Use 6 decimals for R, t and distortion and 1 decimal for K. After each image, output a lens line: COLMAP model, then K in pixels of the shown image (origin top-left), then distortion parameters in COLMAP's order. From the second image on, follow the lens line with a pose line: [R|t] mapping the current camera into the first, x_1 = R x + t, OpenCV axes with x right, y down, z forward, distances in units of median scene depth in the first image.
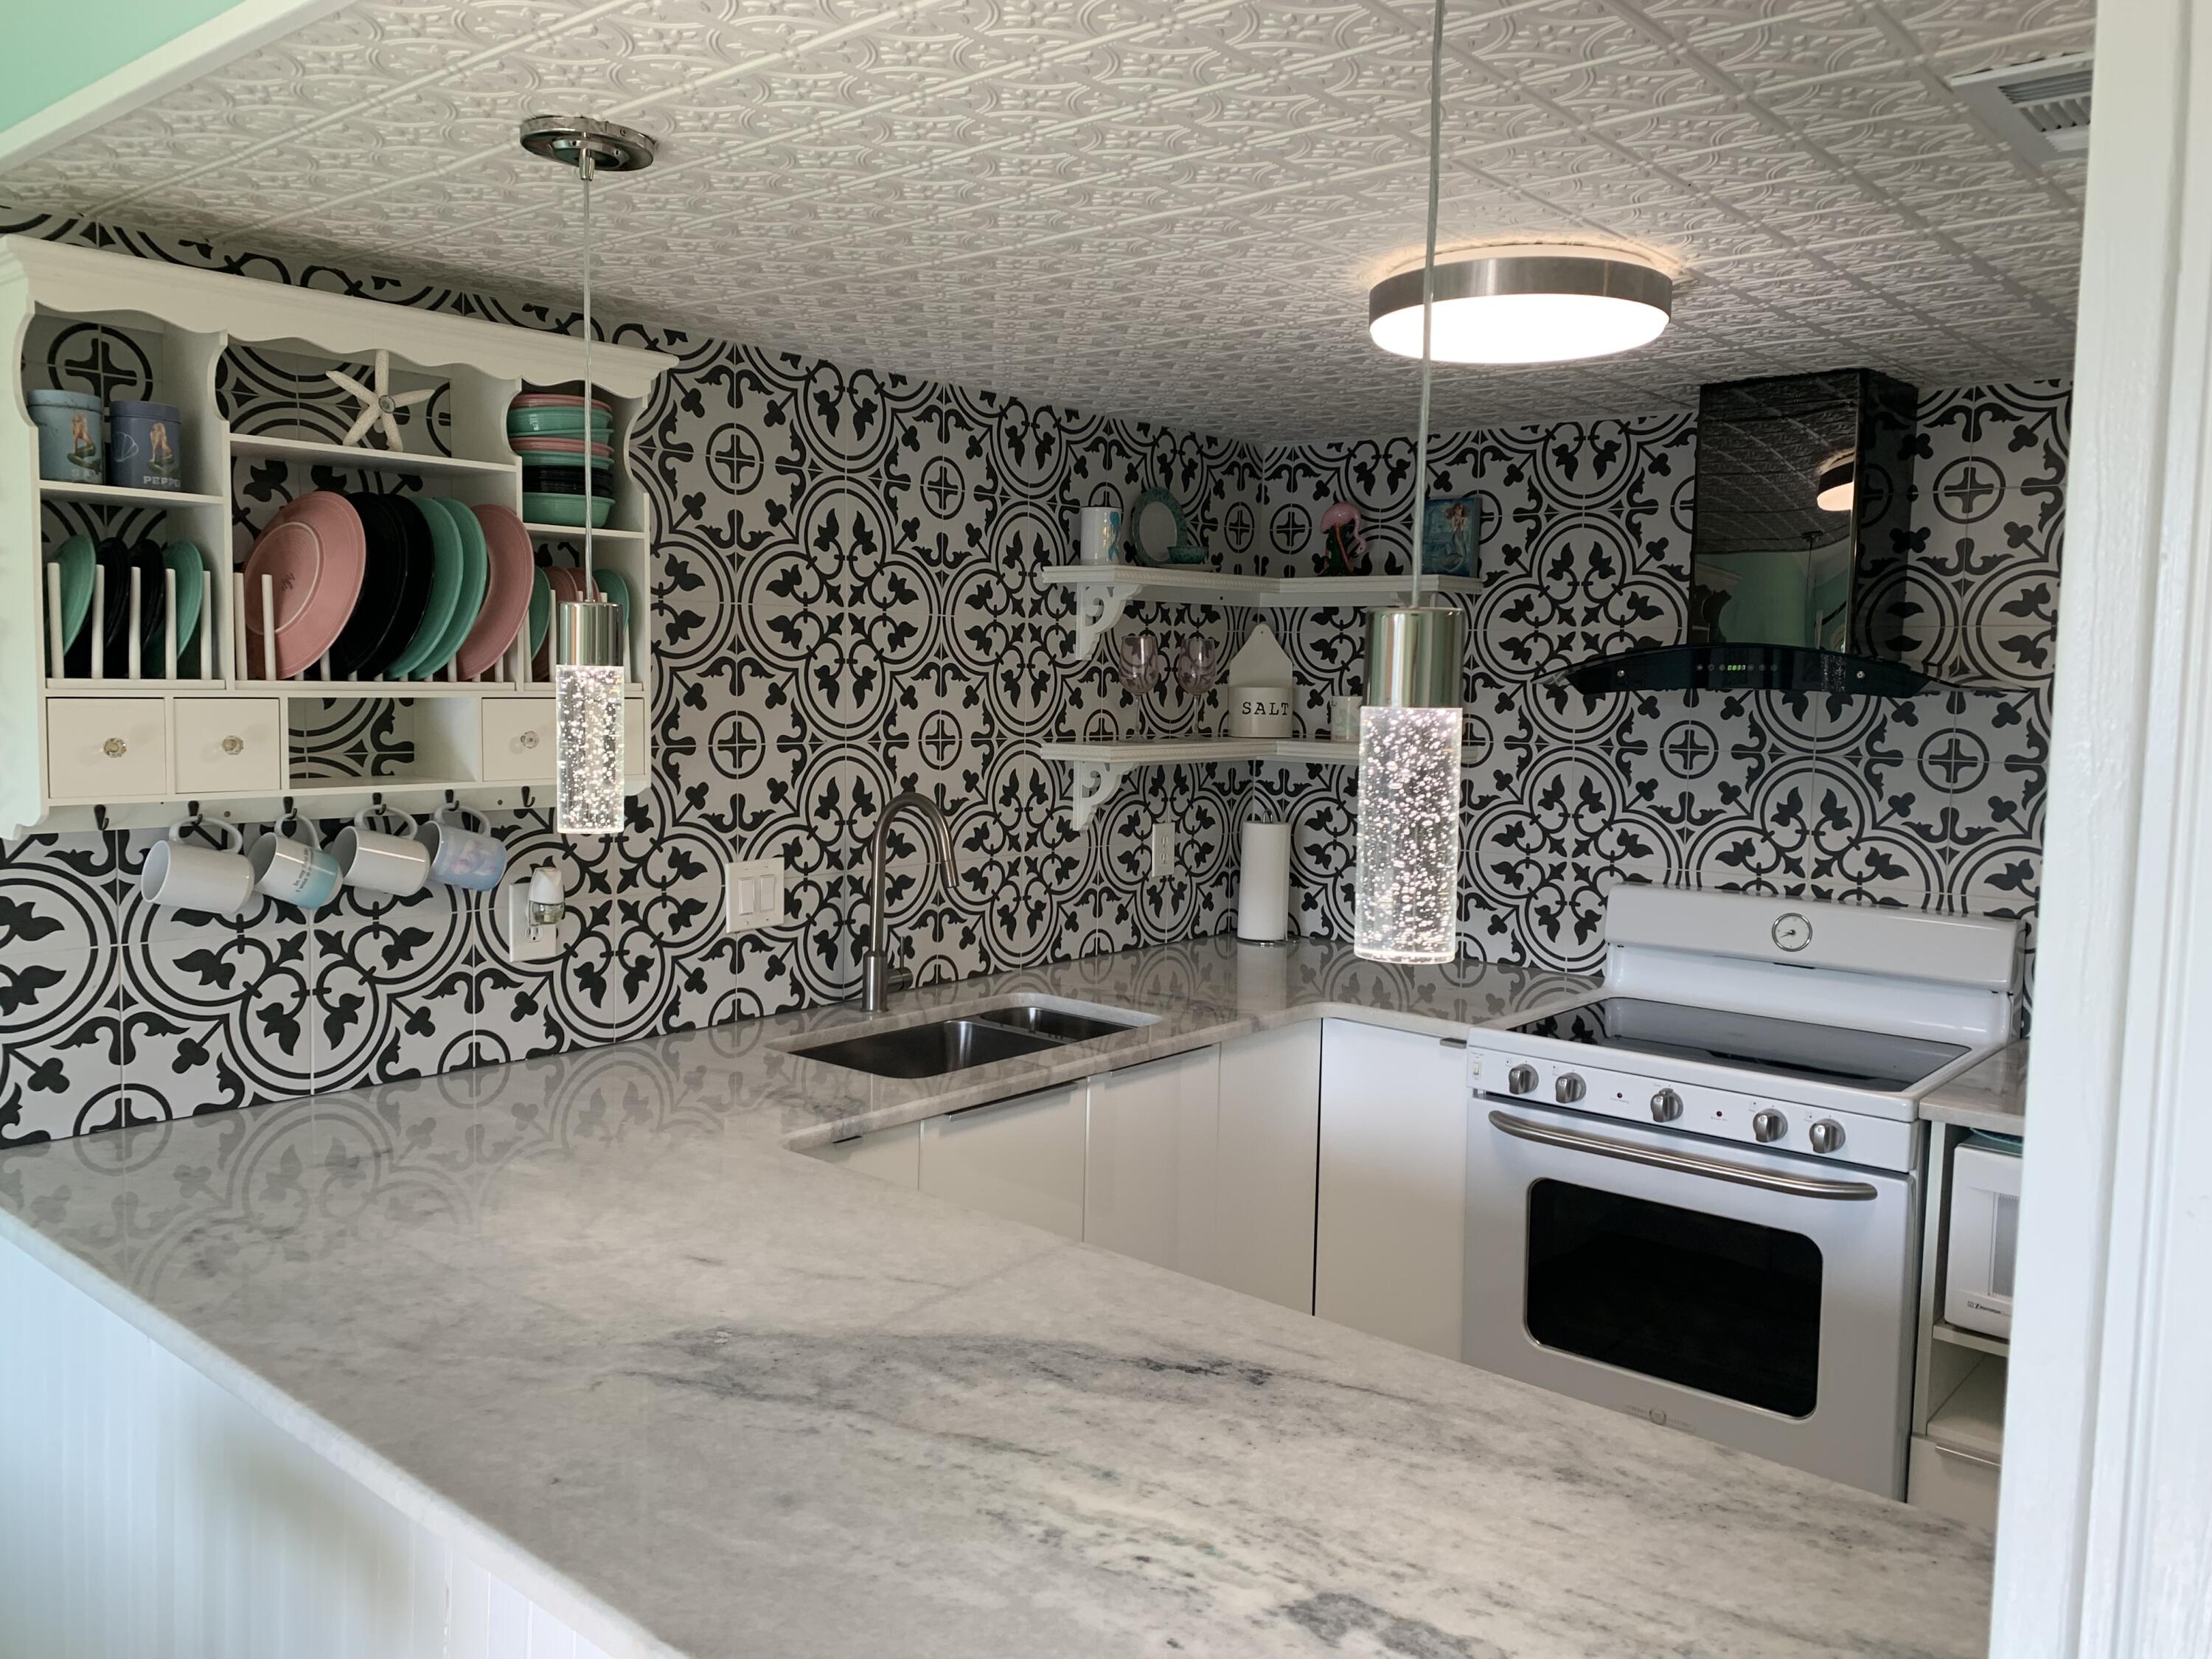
lens RADIAL K [[1660.6, 0, 1104.0], [0, 1660.6, 809.0], [0, 0, 1]] dist [0.154319, -0.341365]
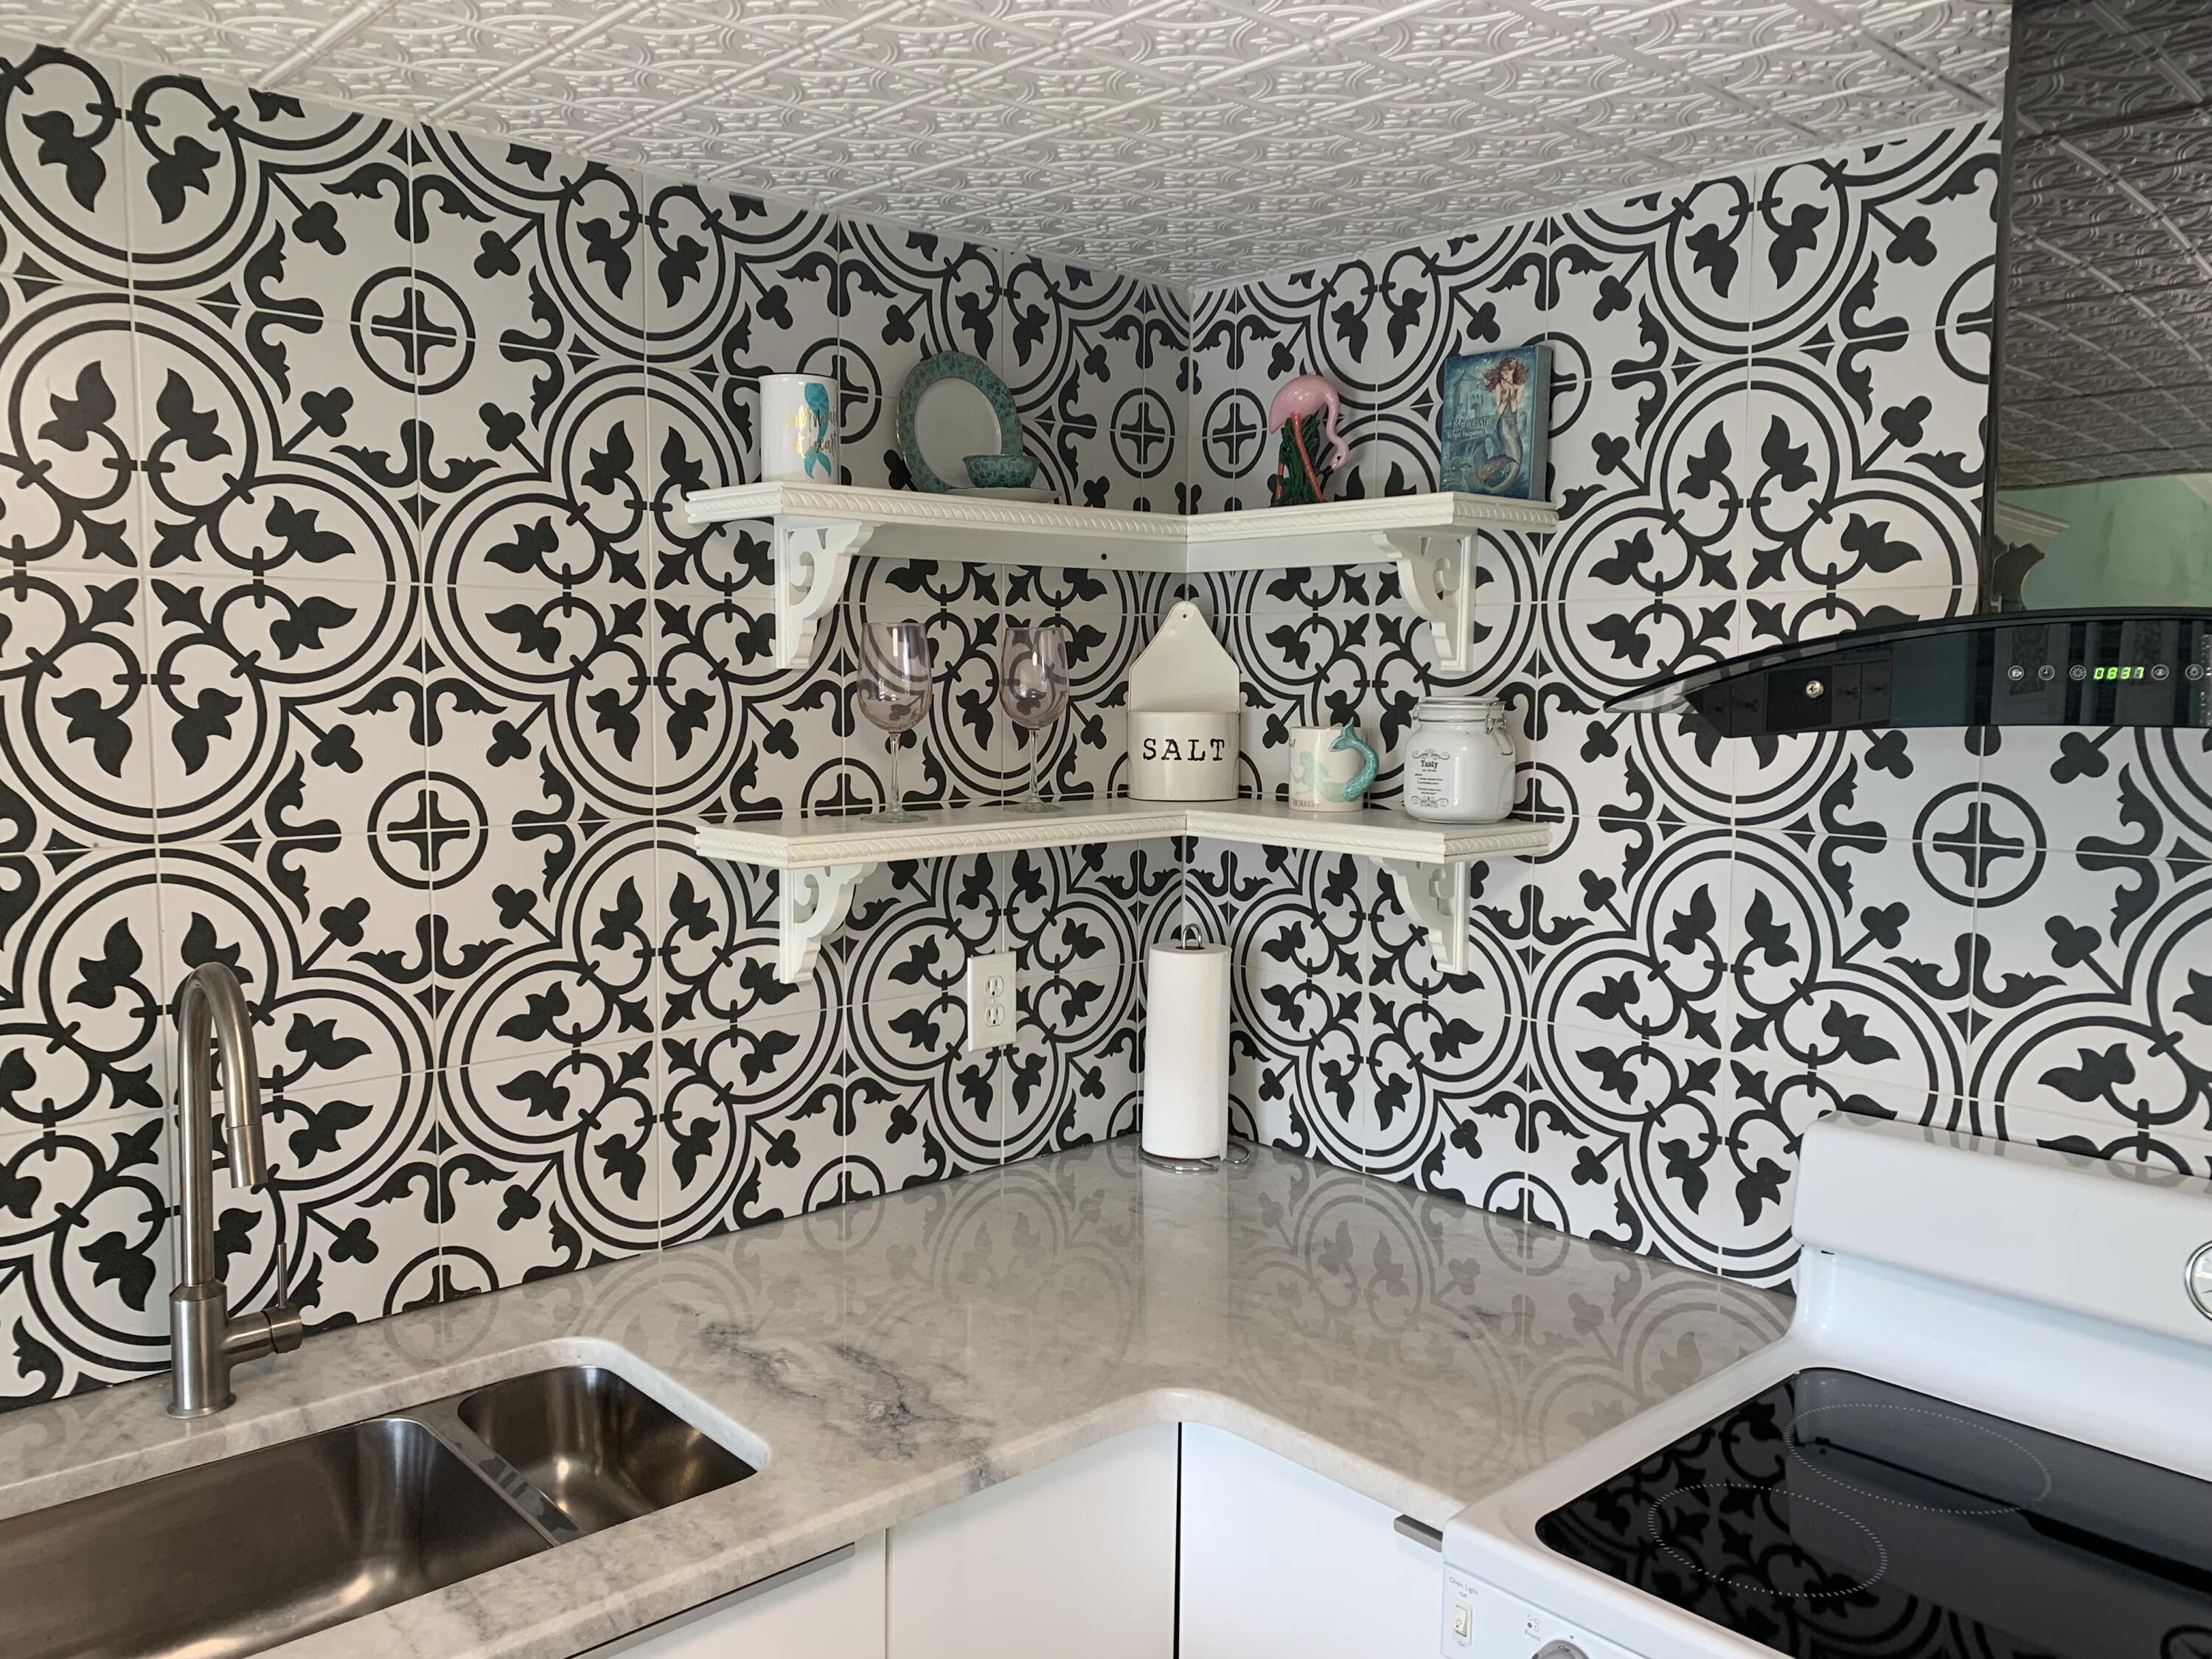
lens RADIAL K [[1680.0, 0, 1098.7], [0, 1680.0, 821.0], [0, 0, 1]] dist [0.153762, -0.366993]
pose [[0.991471, -0.001812, -0.130312, 0.161113], [0.002322, 0.999990, 0.003755, -0.042880], [0.130304, -0.004026, 0.991466, 0.479108]]
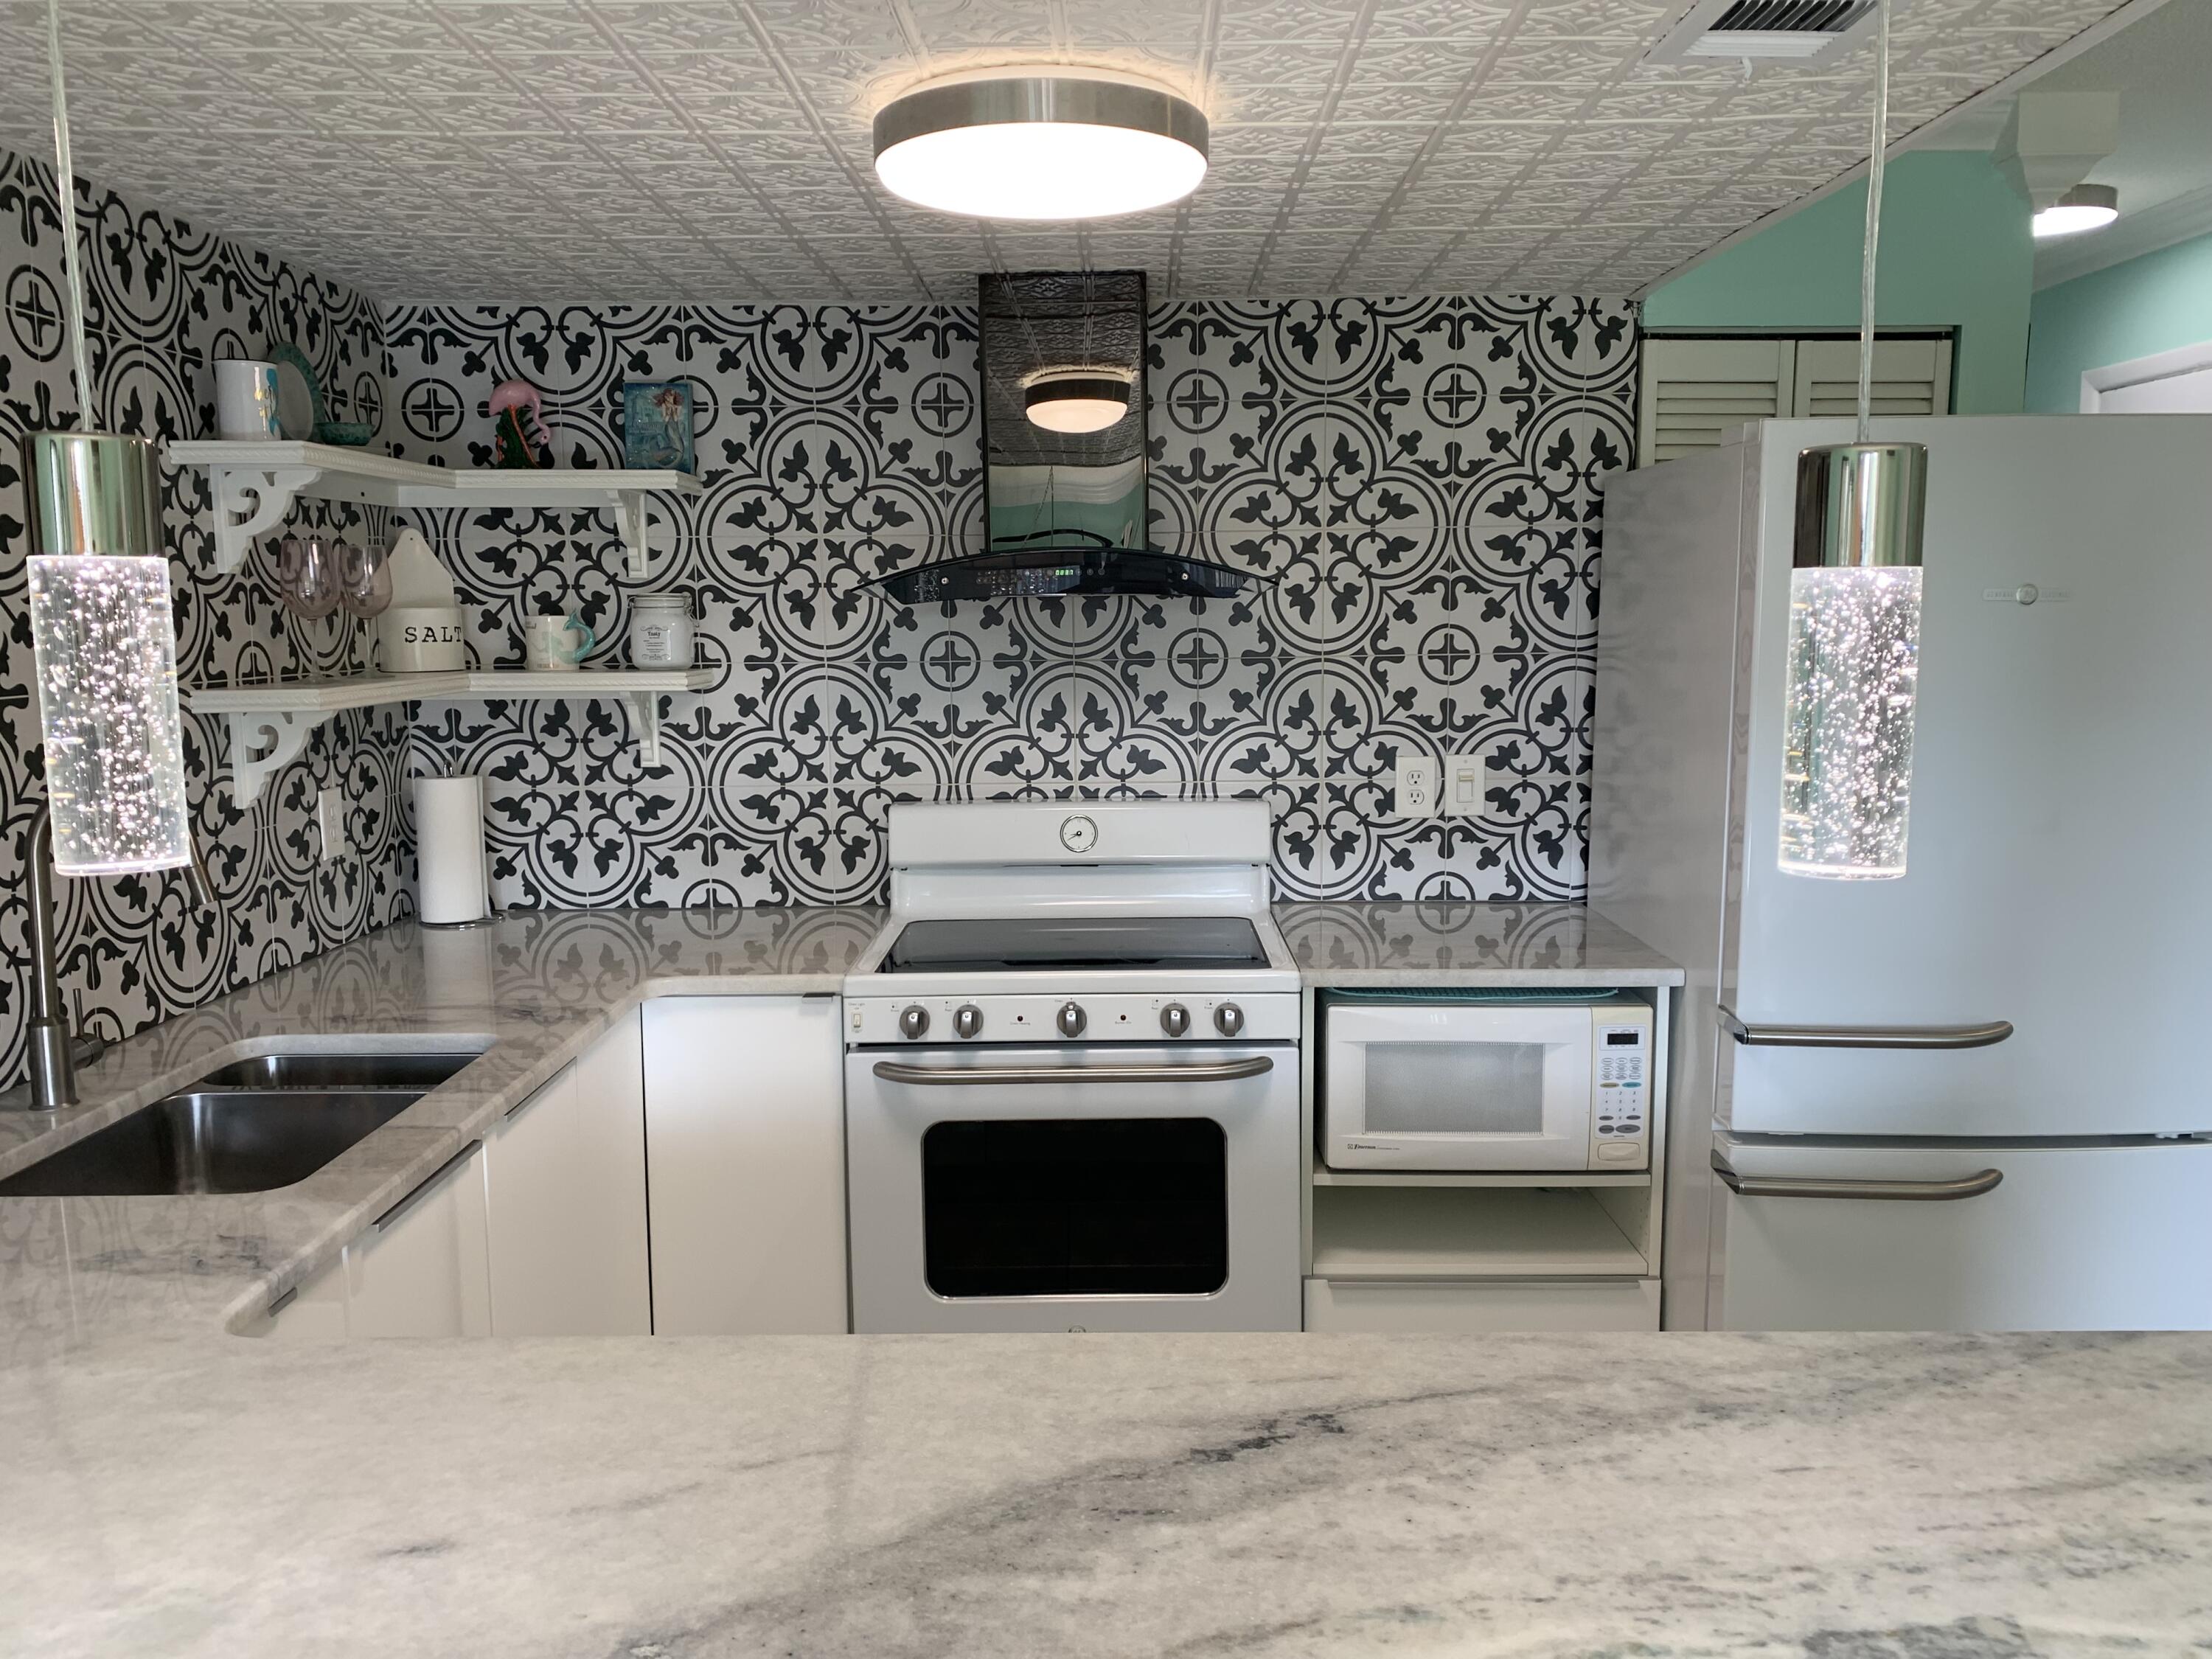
lens RADIAL K [[1670.2, 0, 1094.6], [0, 1670.2, 835.3], [0, 0, 1]] dist [0.043147, -0.055123]
pose [[0.764877, -0.111860, 0.634390, -0.206476], [0.075482, 0.993587, 0.084187, -0.009602], [-0.639739, -0.016508, 0.768415, 0.195604]]
